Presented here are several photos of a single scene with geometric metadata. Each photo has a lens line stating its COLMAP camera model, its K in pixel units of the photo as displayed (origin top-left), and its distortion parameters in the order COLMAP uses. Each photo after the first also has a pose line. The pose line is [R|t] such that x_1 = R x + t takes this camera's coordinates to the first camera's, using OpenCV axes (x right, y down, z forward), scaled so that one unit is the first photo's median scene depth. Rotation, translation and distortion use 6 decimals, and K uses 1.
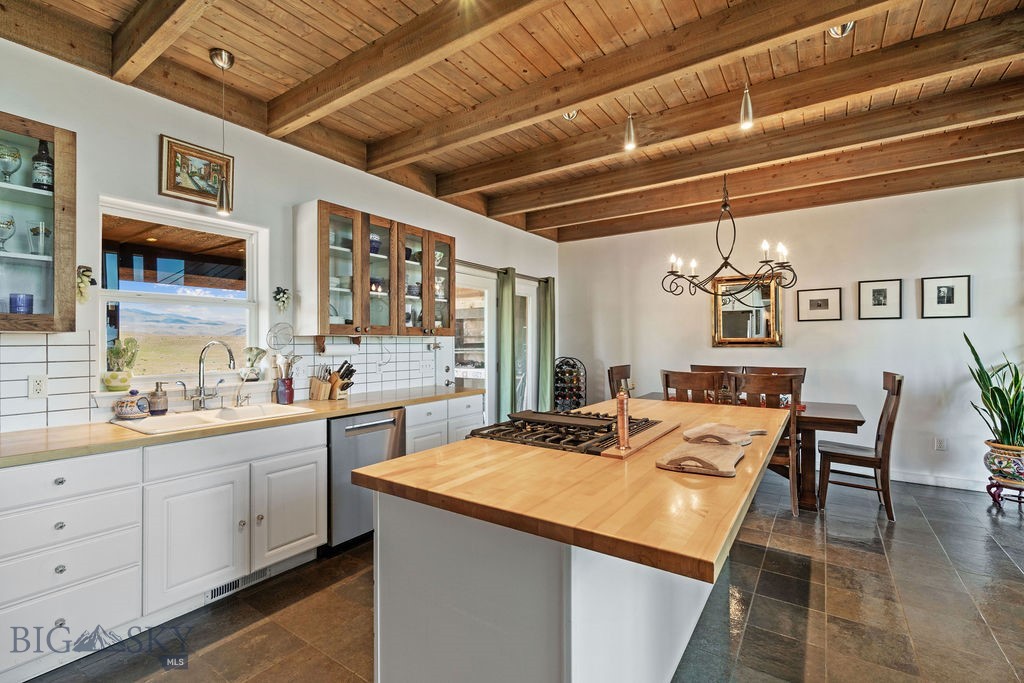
lens RADIAL K [[453.6, 0, 507.3], [0, 453.6, 340.2], [0, 0, 1]] dist [-0.004846, 0.000933]
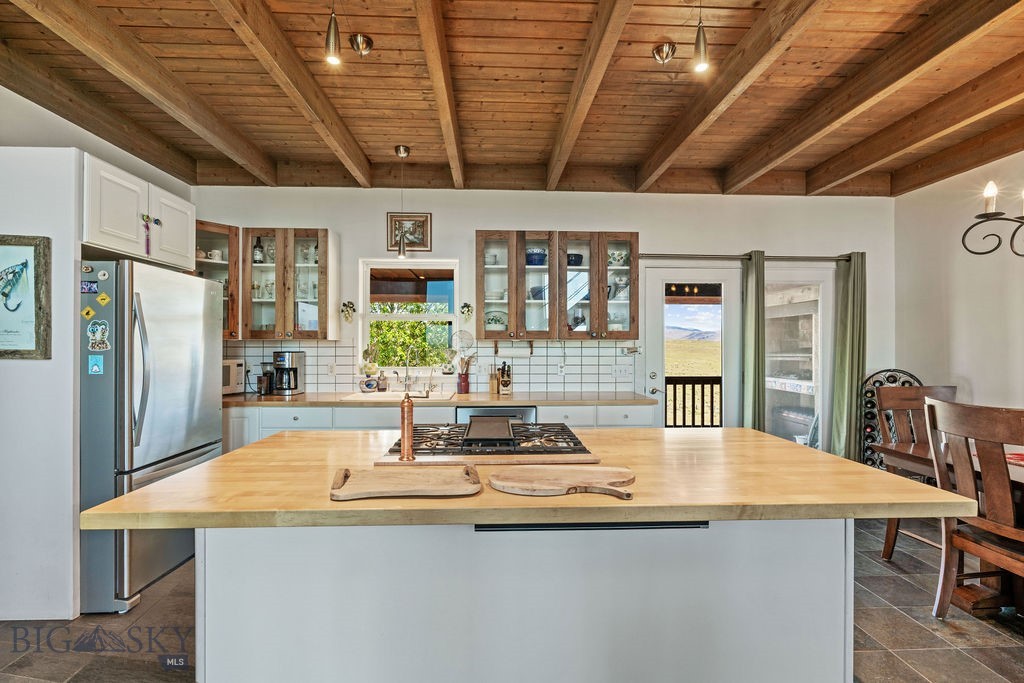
lens RADIAL K [[453.6, 0, 512.8], [0, 453.6, 344.1], [0, 0, 1]] dist [-0.004846, 0.000933]
pose [[0.609502, -0.002919, -0.792779, 0.535046], [0.001124, 0.999995, -0.002818, 0.003519], [0.792784, 0.000826, 0.609502, 0.280927]]
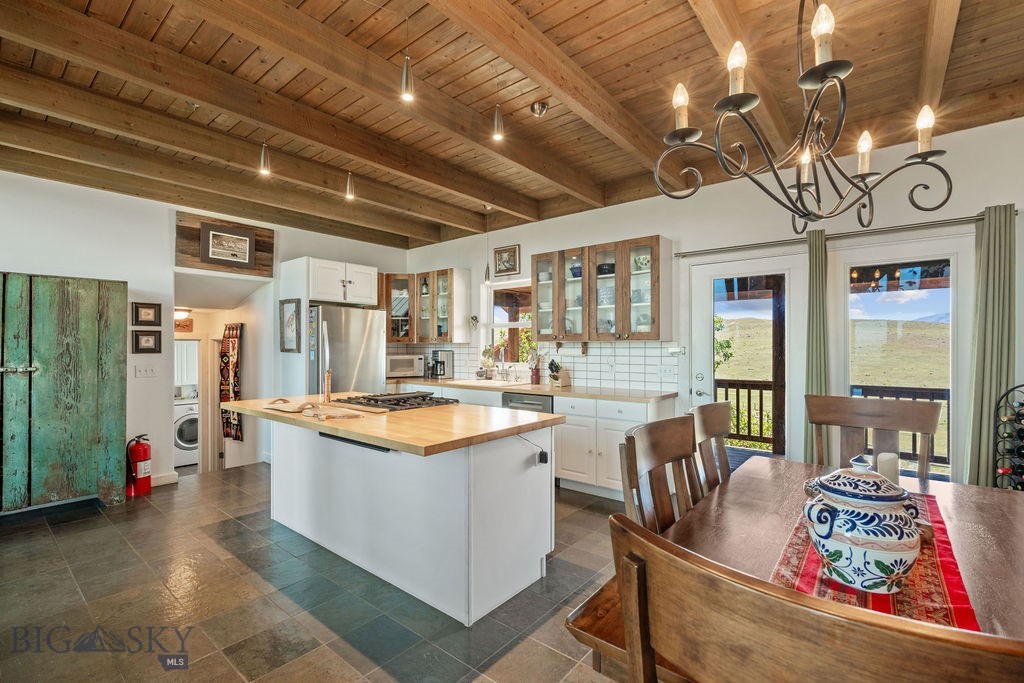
lens RADIAL K [[453.6, 0, 508.7], [0, 453.6, 346.5], [0, 0, 1]] dist [-0.004846, 0.000933]
pose [[-0.082178, -0.003363, -0.996612, 0.983300], [0.001289, 0.999993, -0.003480, 0.009044], [0.996617, -0.001571, -0.082173, 0.899506]]
